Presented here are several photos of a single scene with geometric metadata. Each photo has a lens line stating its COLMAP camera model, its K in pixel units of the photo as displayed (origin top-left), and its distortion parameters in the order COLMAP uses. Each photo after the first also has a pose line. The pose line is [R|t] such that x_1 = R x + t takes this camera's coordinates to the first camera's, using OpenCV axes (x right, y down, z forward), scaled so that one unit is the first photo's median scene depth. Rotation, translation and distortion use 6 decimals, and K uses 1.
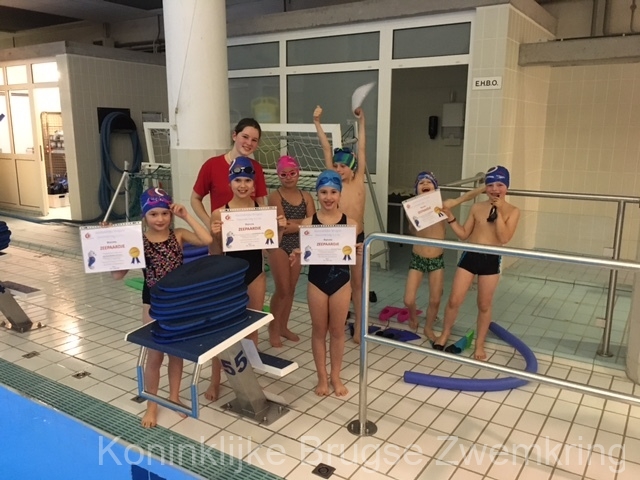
lens RADIAL K [[544.5, 0, 320.0], [0, 544.5, 240.0], [0, 0, 1]] dist [0.073556, -0.099232]
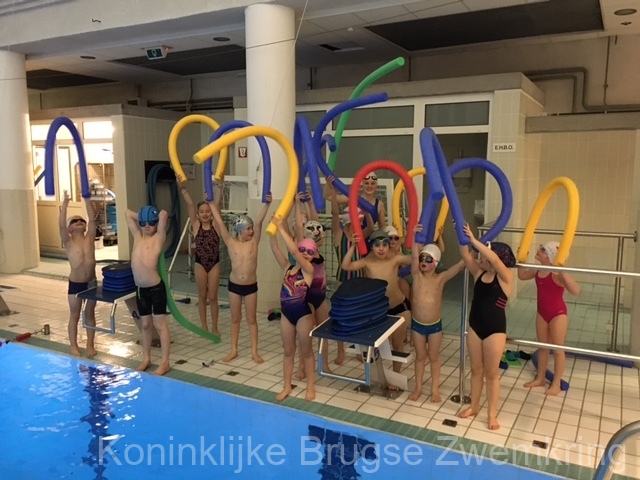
lens RADIAL K [[544.5, 0, 320.0], [0, 544.5, 240.0], [0, 0, 1]] dist [0.073556, -0.099232]
pose [[0.997309, -0.010802, 0.072508, -0.217440], [0.016171, 0.997137, -0.073867, 0.019133], [-0.071503, 0.074840, 0.994629, -0.228780]]
